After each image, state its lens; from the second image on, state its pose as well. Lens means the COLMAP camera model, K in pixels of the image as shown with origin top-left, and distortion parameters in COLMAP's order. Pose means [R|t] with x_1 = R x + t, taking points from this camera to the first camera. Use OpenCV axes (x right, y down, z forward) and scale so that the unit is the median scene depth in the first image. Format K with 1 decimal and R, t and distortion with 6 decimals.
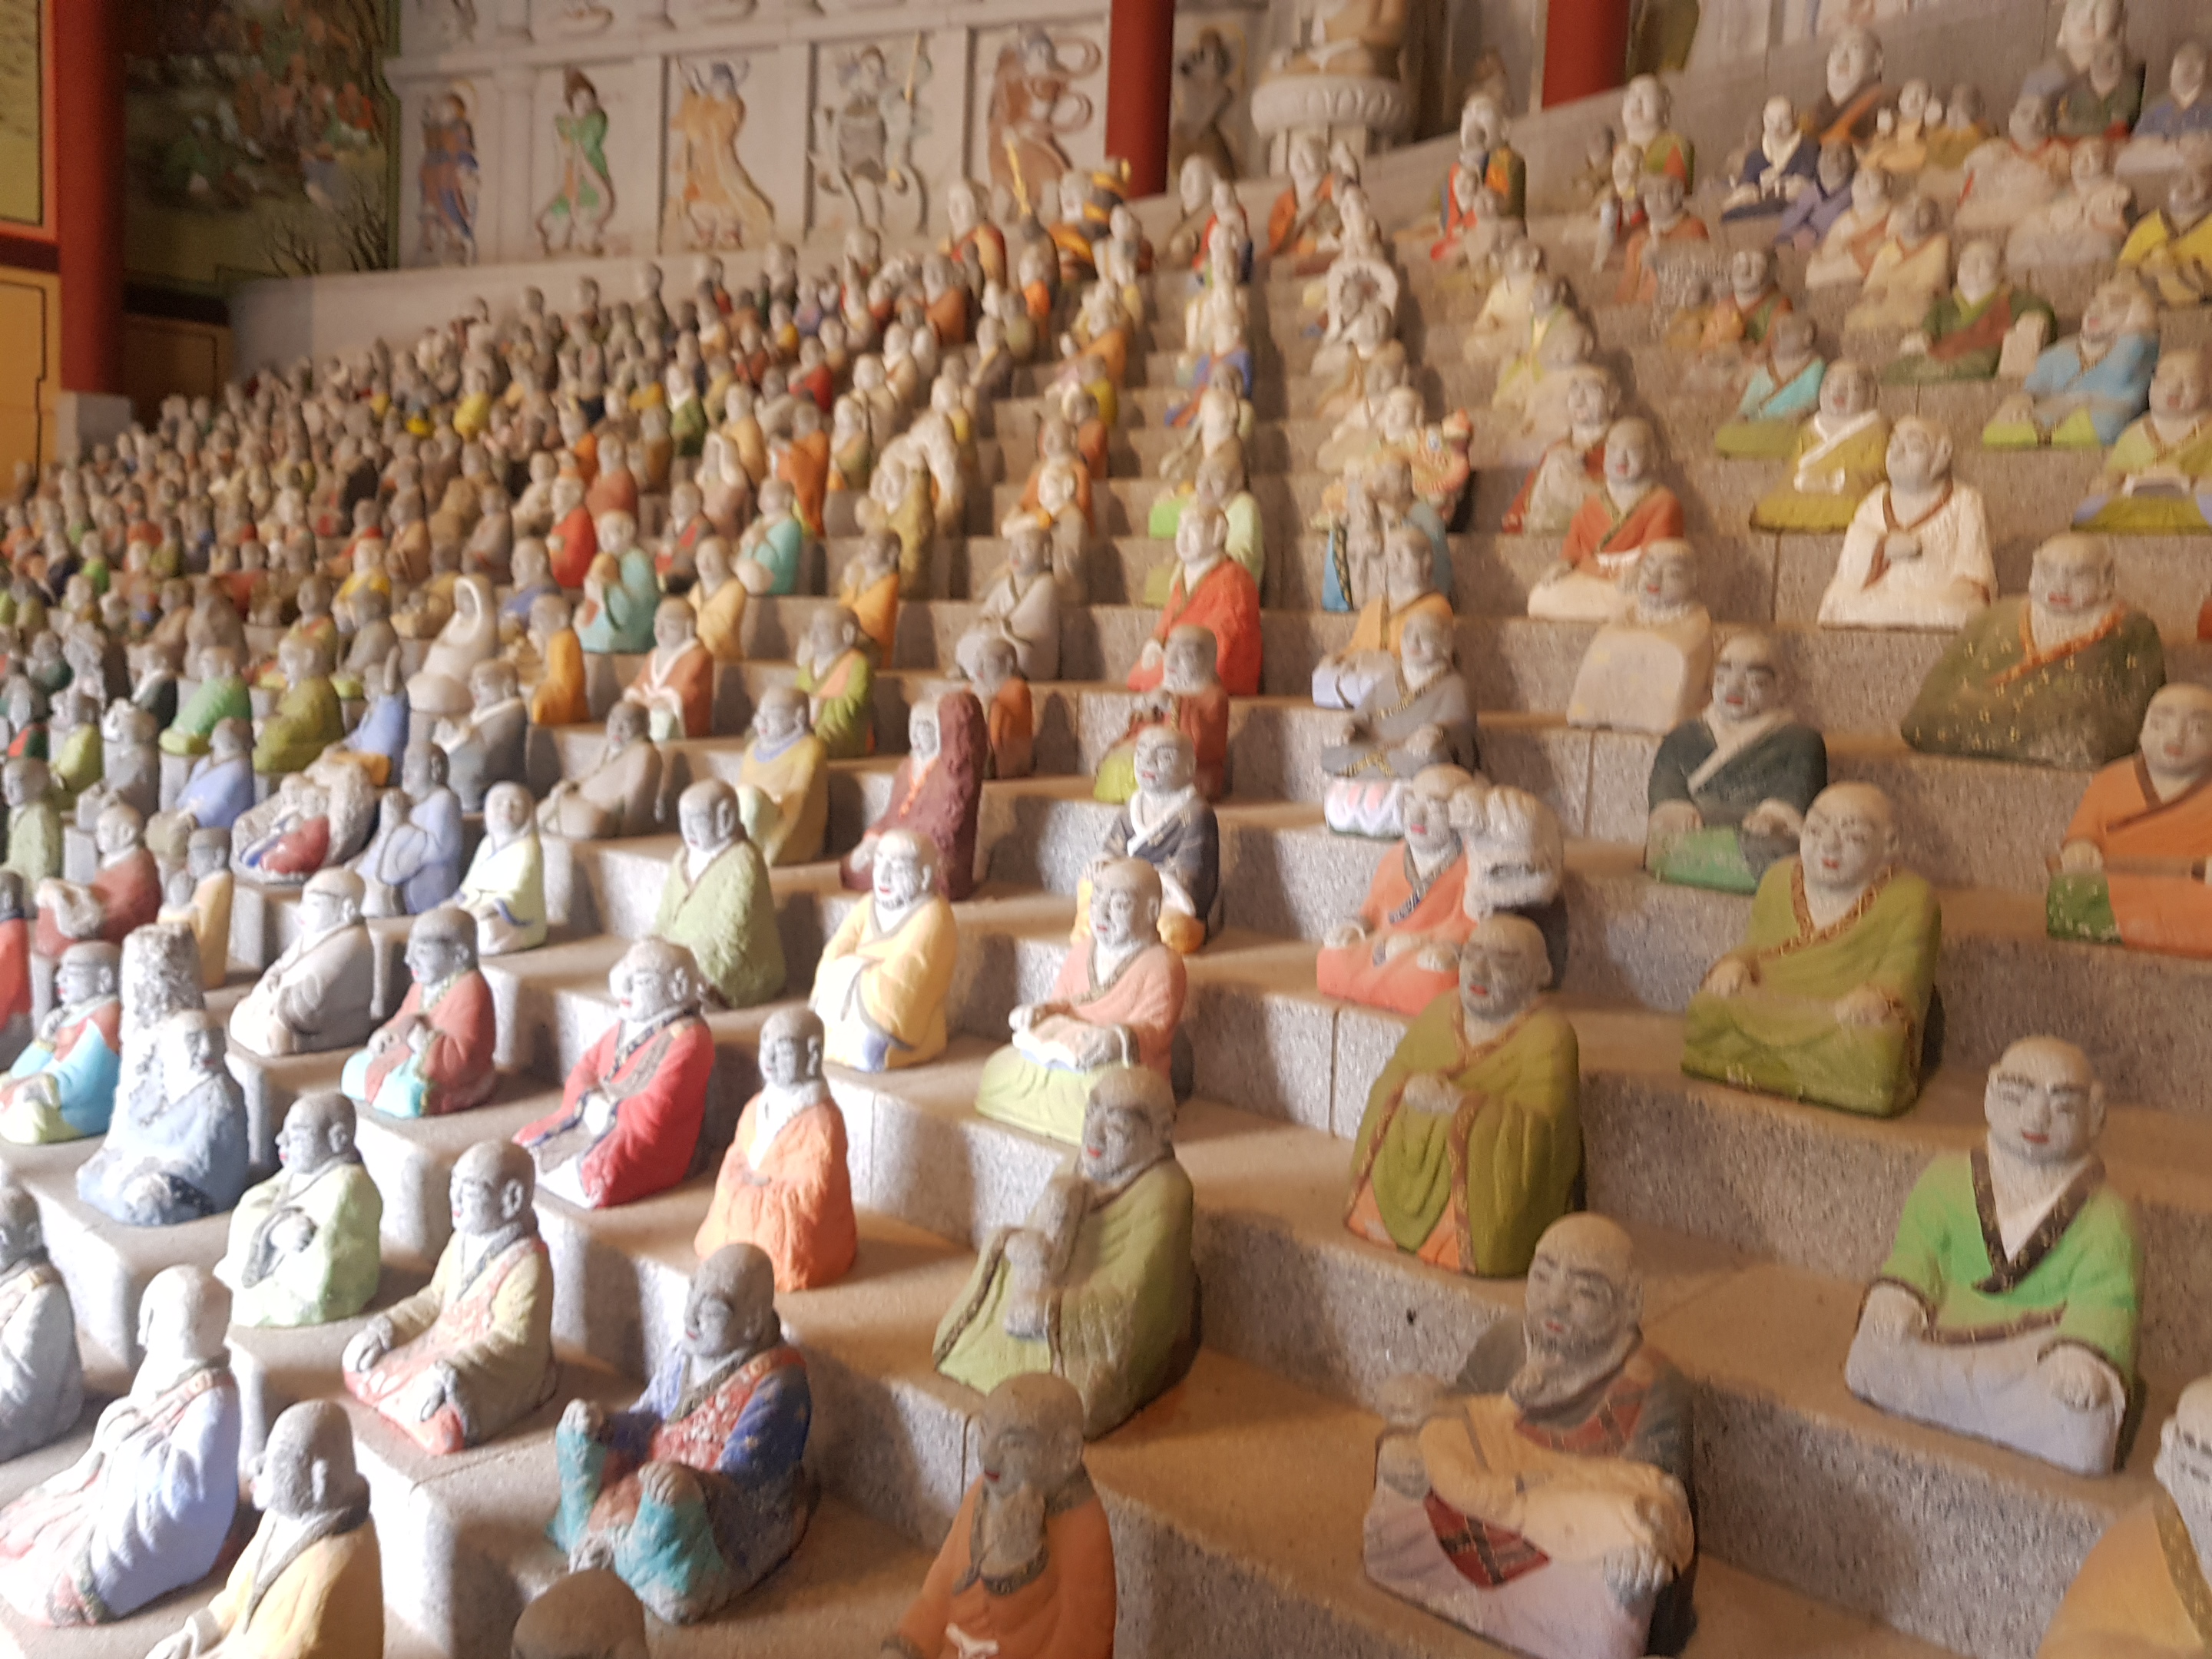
lens RADIAL K [[1723.2, 0, 1119.5], [0, 1723.2, 802.2], [0, 0, 1]] dist [0.070143, -0.111735]
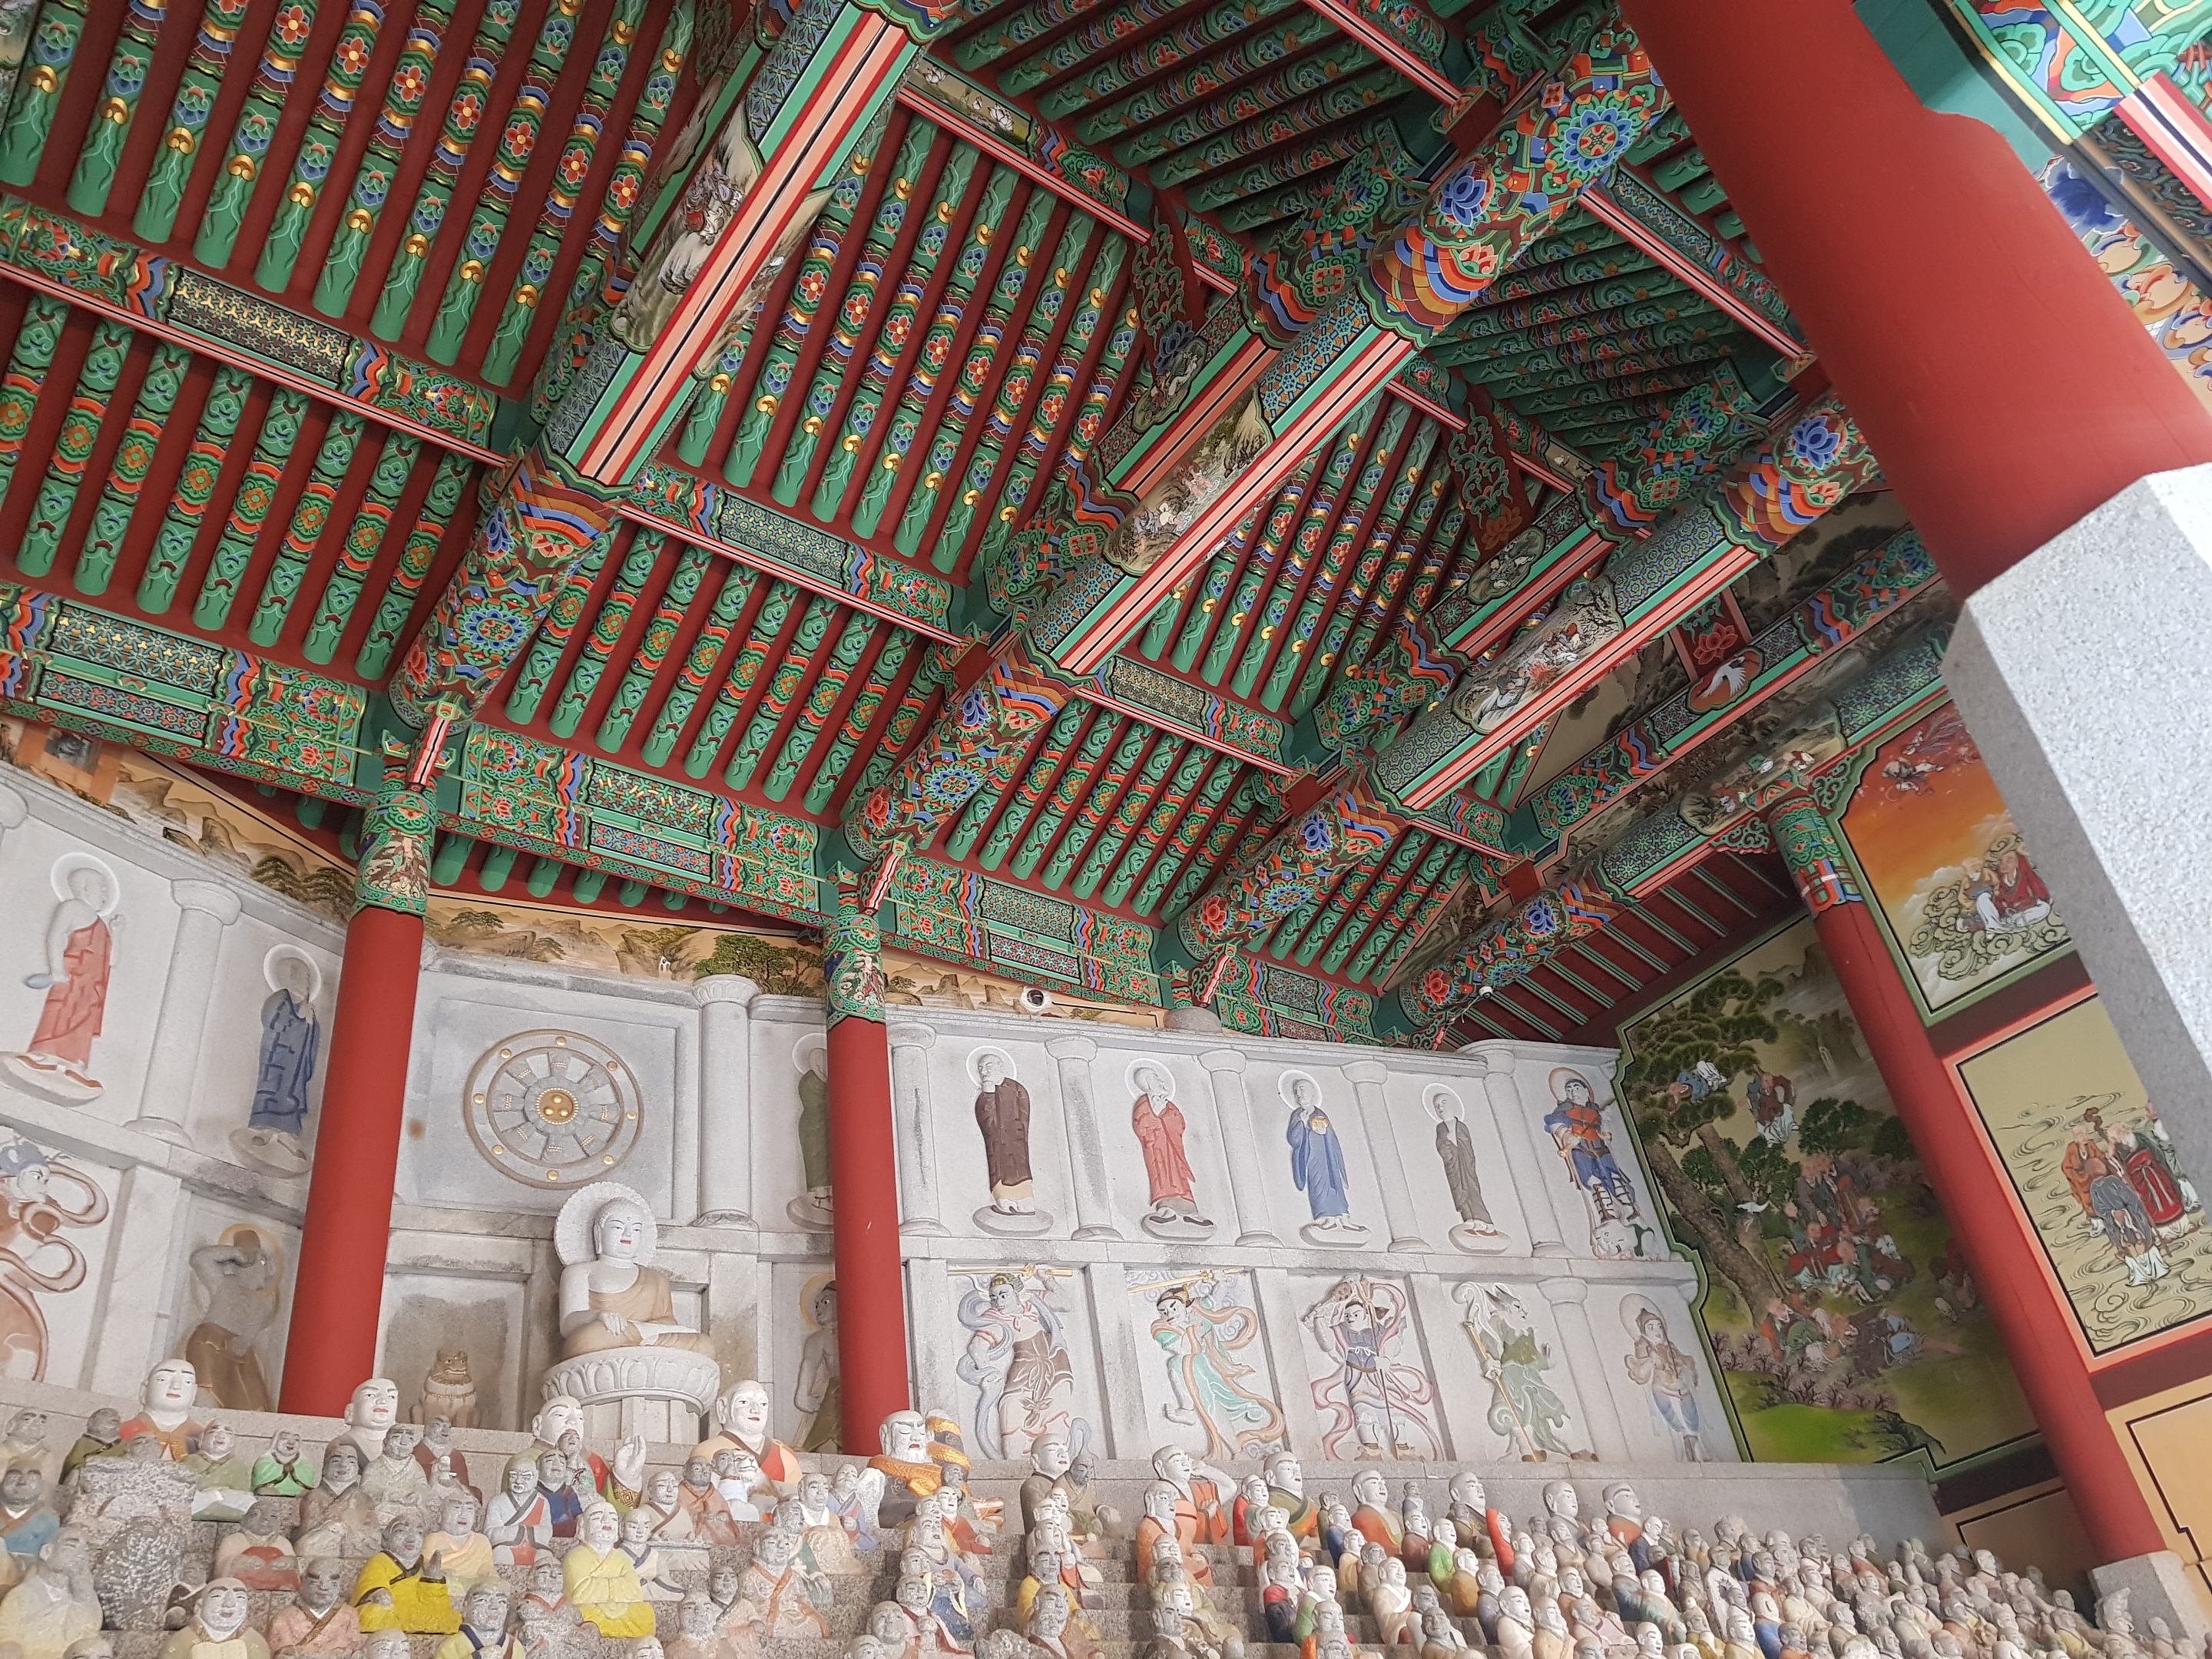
lens RADIAL K [[1723.2, 0, 1109.1], [0, 1723.2, 823.5], [0, 0, 1]] dist [0.070143, -0.111735]
pose [[0.174788, 0.519325, 0.836511, -2.636559], [0.236802, 0.802480, -0.547677, -0.215104], [-0.955706, 0.293815, 0.017287, 2.174532]]
